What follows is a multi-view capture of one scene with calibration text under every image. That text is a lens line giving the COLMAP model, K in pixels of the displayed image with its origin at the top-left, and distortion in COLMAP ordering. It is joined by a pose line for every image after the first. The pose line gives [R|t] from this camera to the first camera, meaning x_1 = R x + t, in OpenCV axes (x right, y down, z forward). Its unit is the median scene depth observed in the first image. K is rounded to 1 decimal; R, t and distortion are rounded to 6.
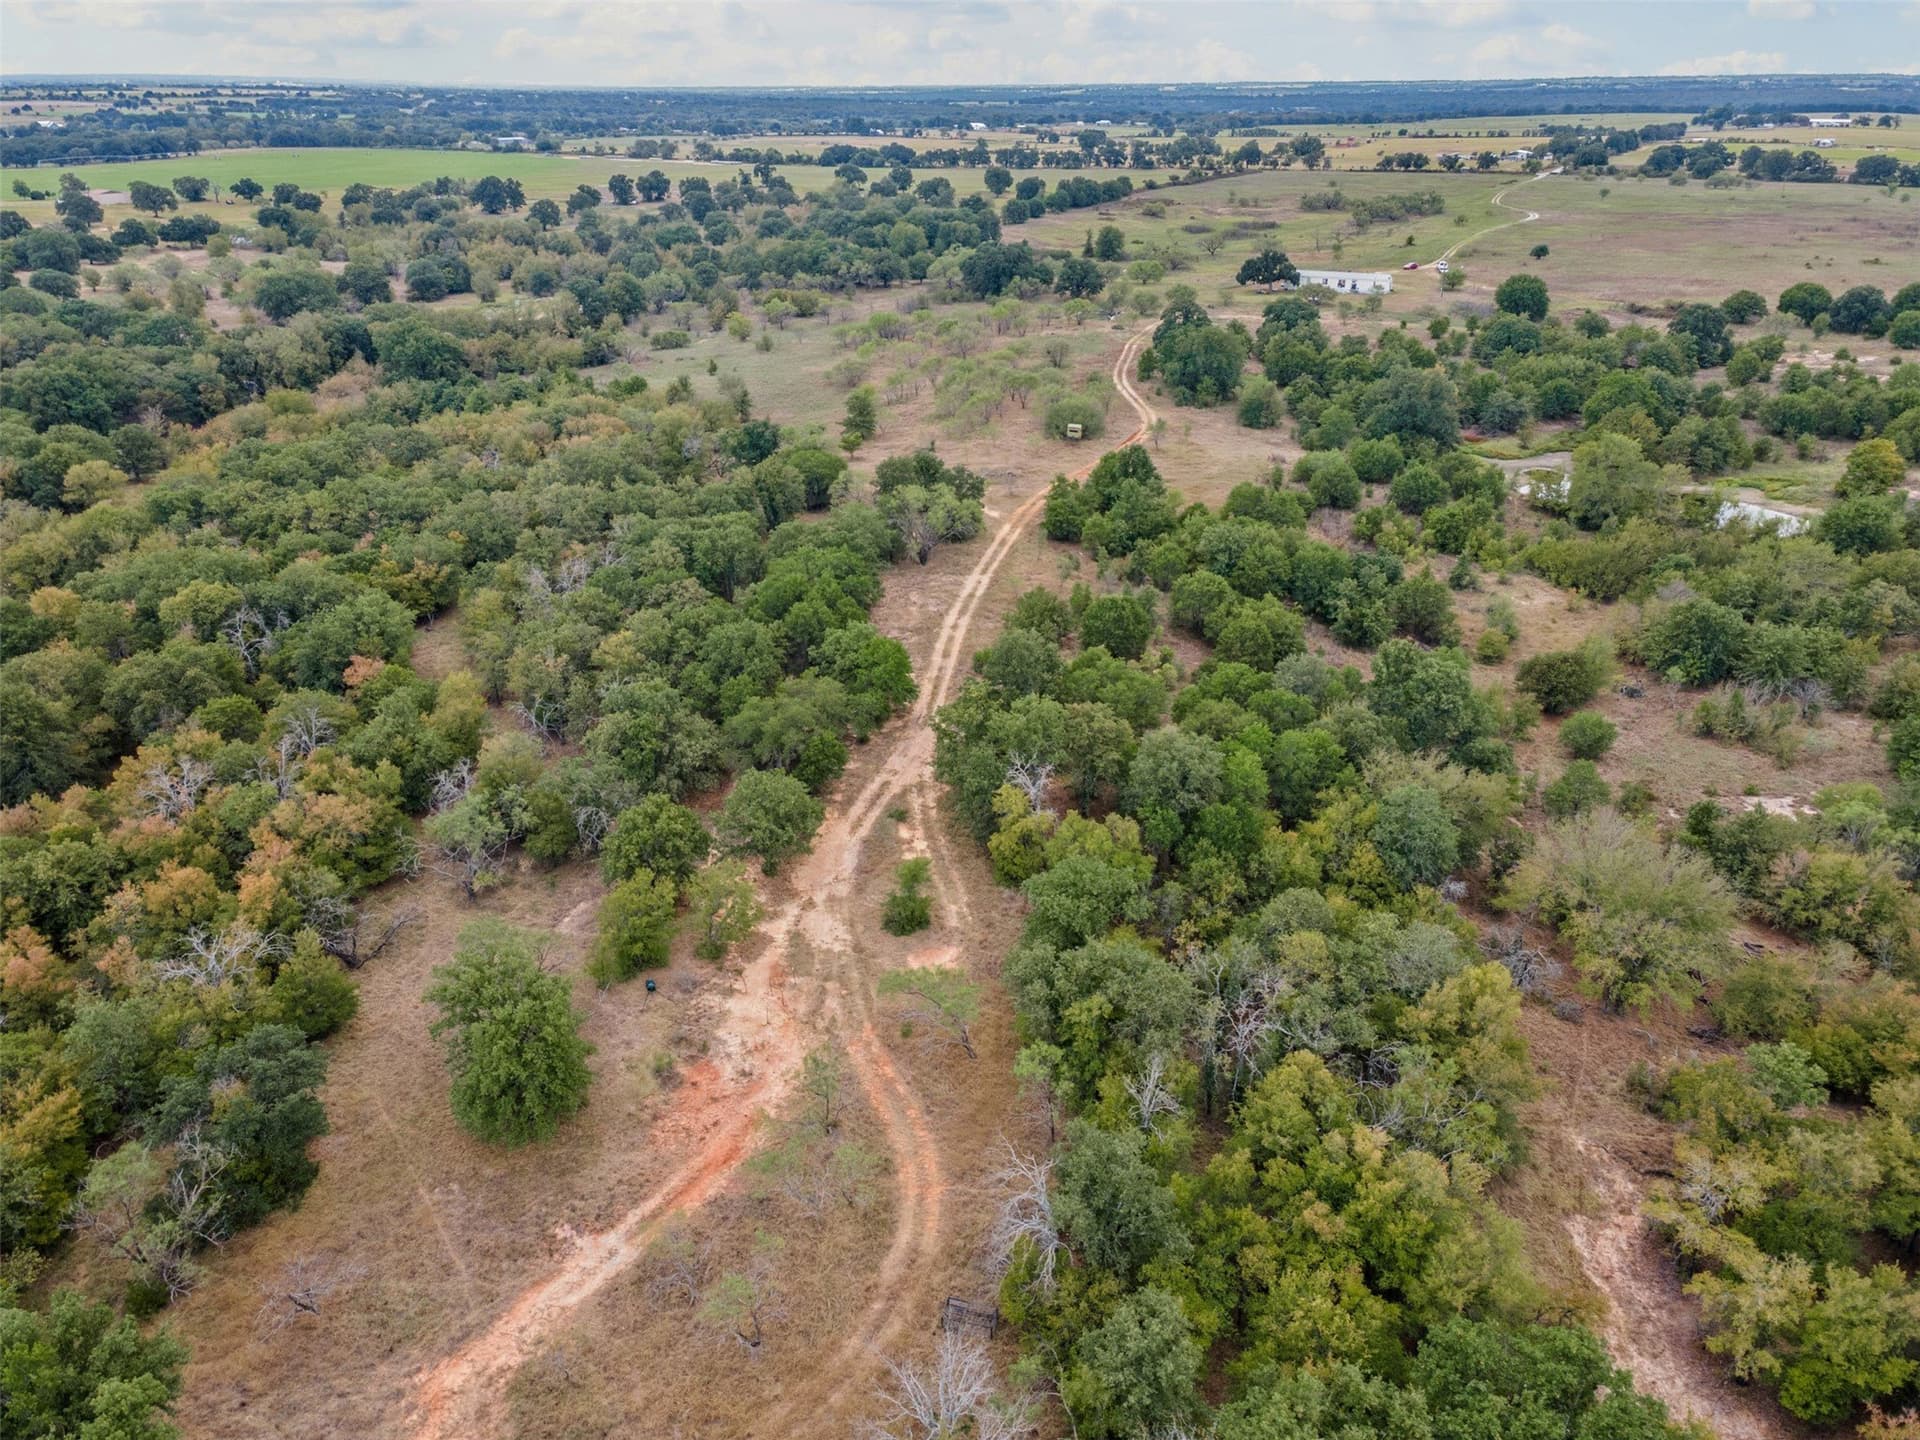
lens RADIAL K [[1398.2, 0, 960.0], [0, 1398.2, 720.0], [0, 0, 1]] dist [0.006108, 0.065024]
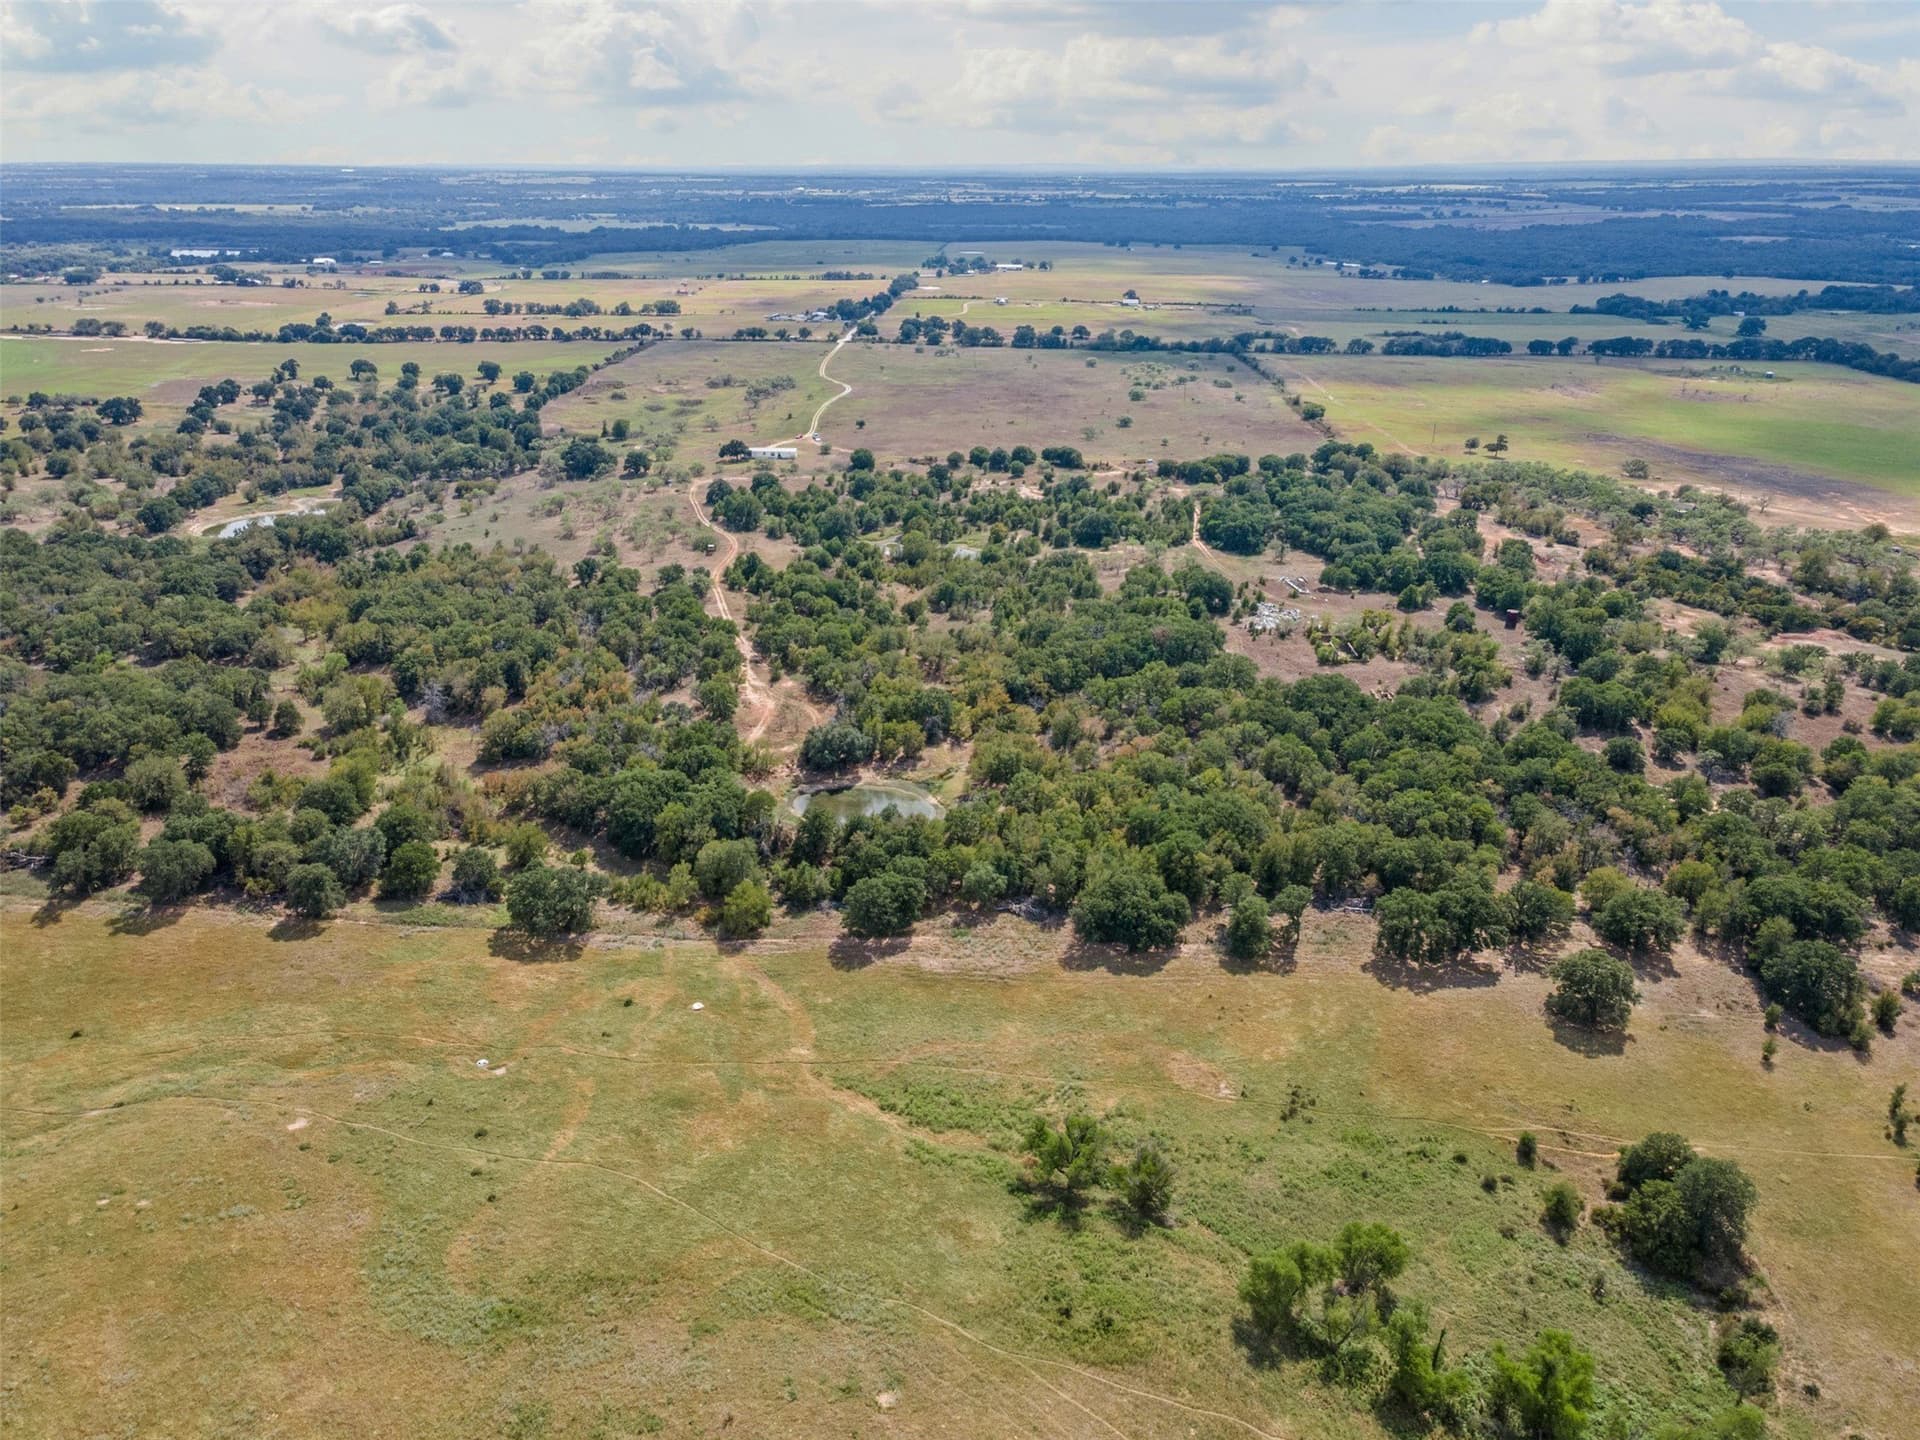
lens RADIAL K [[1414.8, 0, 960.0], [0, 1414.8, 720.0], [0, 0, 1]] dist [0.003991, 0.063374]
pose [[0.892697, -0.159054, 0.421656, -0.373664], [0.180919, 0.983424, -0.012067, 0.116817], [-0.412747, 0.087058, 0.906676, -0.831922]]
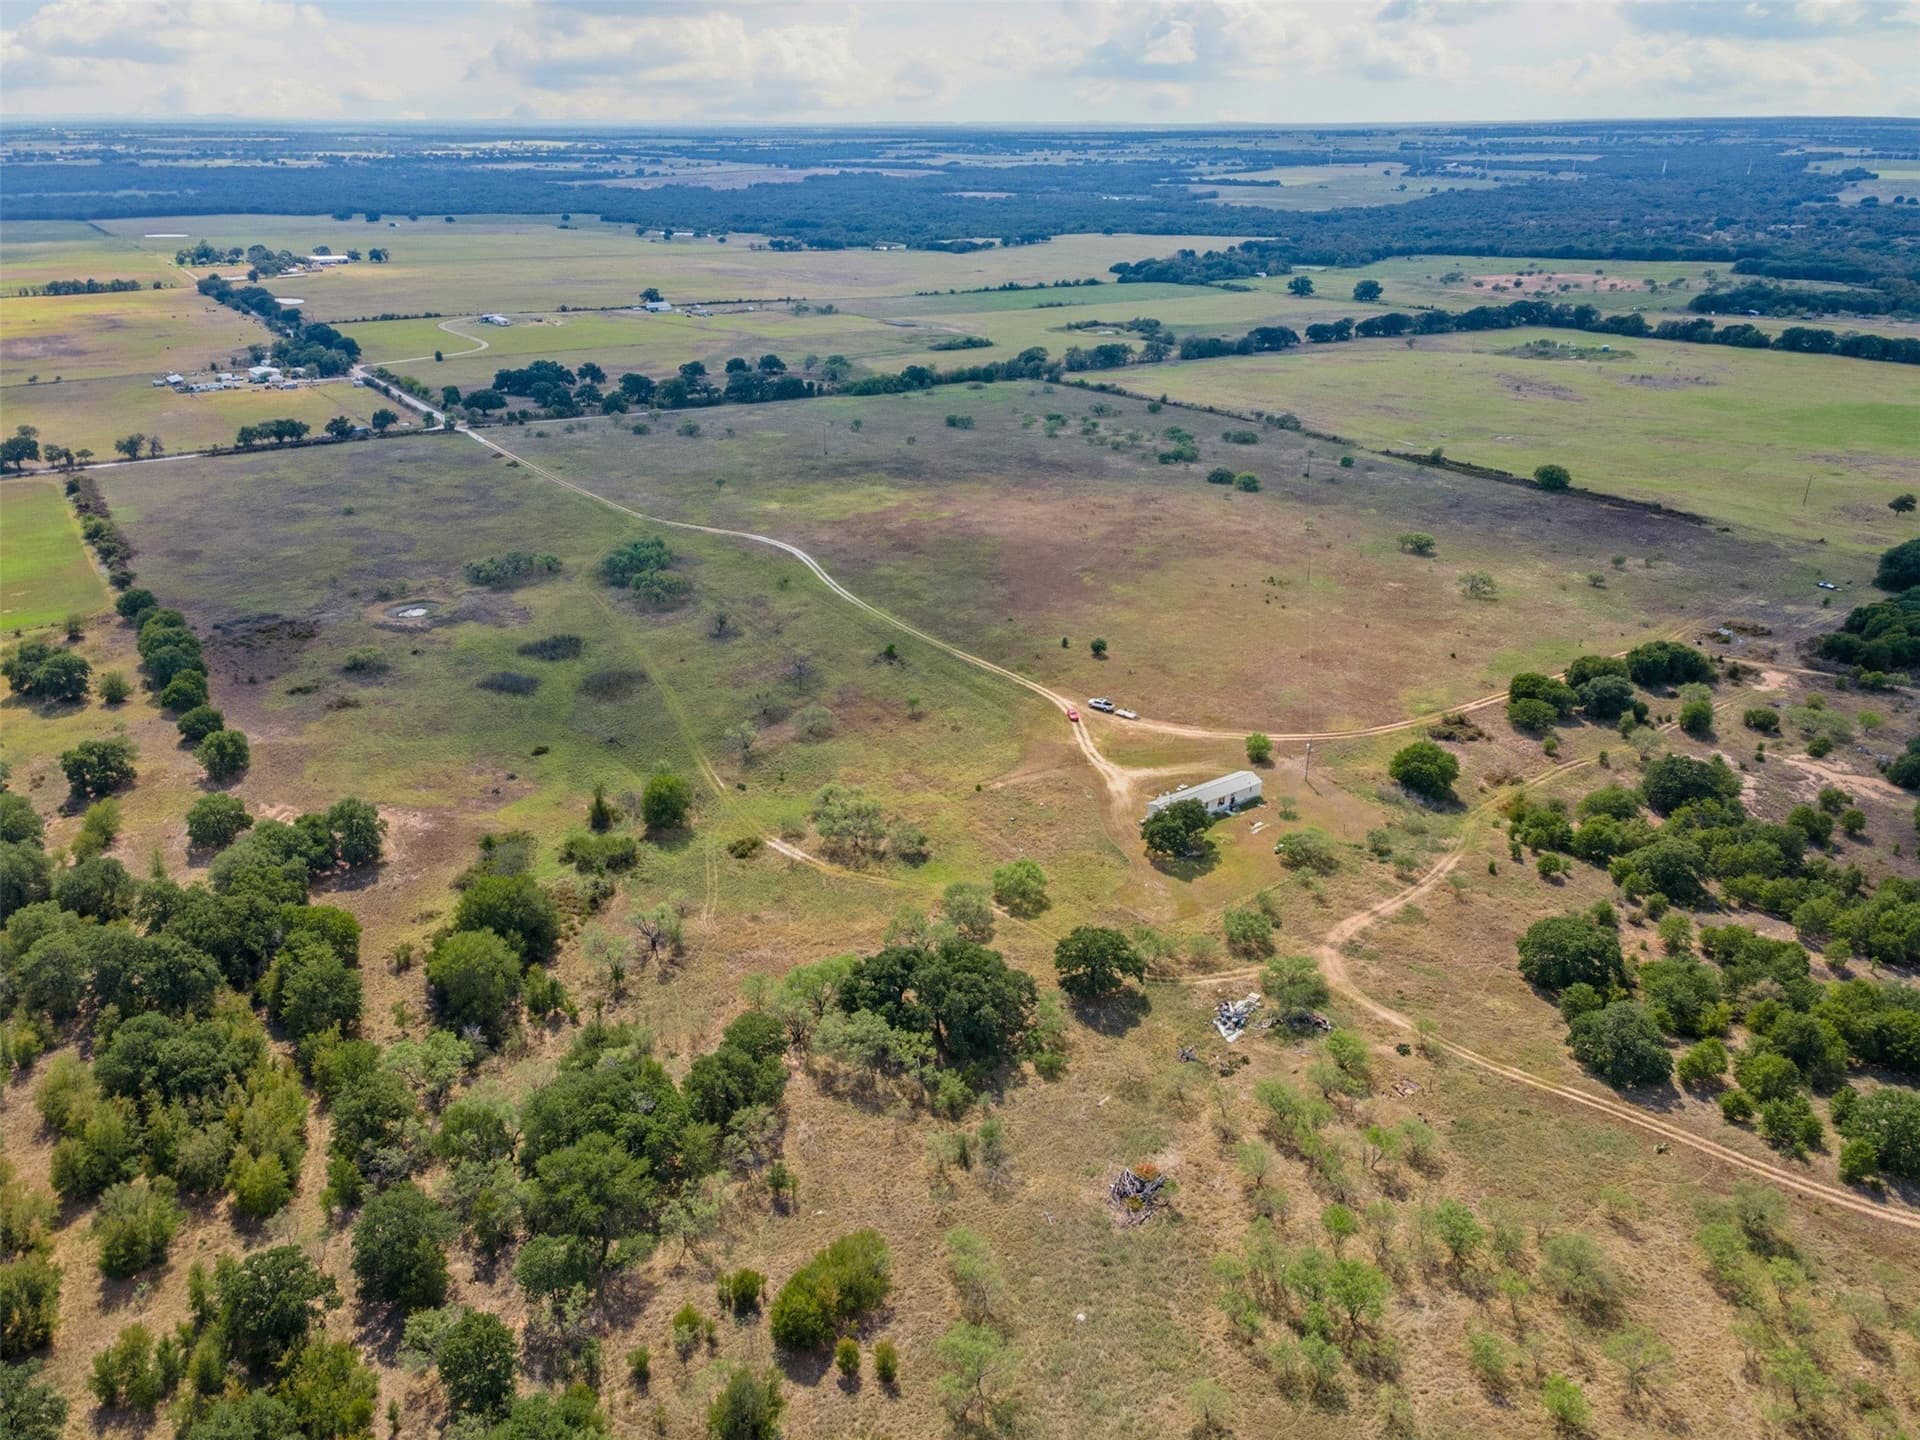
lens RADIAL K [[1416.2, 0, 960.0], [0, 1416.2, 720.0], [0, 0, 1]] dist [0.000459, 0.073873]
pose [[0.456215, -0.344544, 0.820461, -0.425256], [0.368722, 0.912320, 0.178092, -0.548762], [-0.809884, 0.221274, 0.543255, 0.680930]]
